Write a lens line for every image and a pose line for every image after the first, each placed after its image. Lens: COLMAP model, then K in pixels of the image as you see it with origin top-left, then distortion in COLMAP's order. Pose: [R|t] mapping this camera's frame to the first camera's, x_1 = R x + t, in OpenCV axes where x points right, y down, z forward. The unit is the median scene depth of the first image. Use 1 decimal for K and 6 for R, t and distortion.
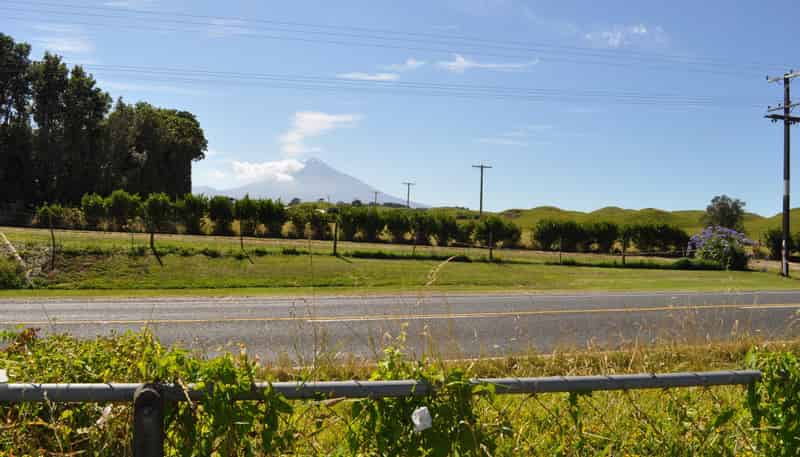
lens RADIAL K [[627.2, 0, 396.0], [0, 627.2, 226.6], [0, 0, 1]] dist [-0.091047, 0.018336]
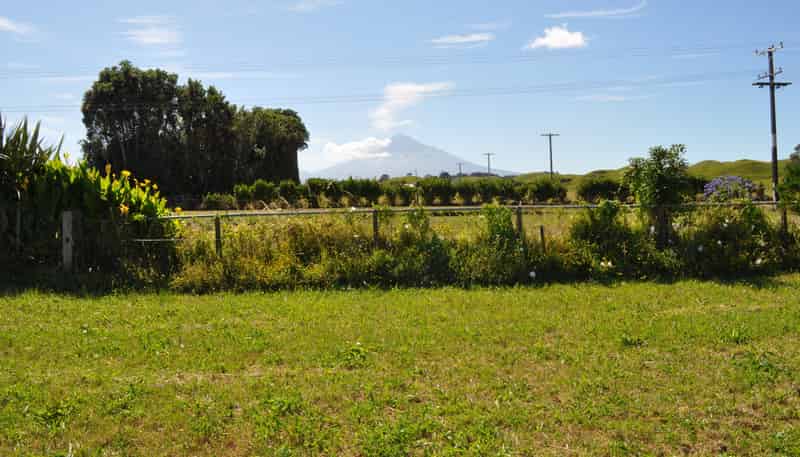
lens RADIAL K [[627.2, 0, 400.3], [0, 627.2, 227.8], [0, 0, 1]] dist [-0.091047, 0.018336]
pose [[0.988375, -0.061544, -0.139020, 0.044009], [0.067900, 0.996831, 0.041442, 0.009933], [0.136029, -0.050399, 0.989422, -0.308044]]
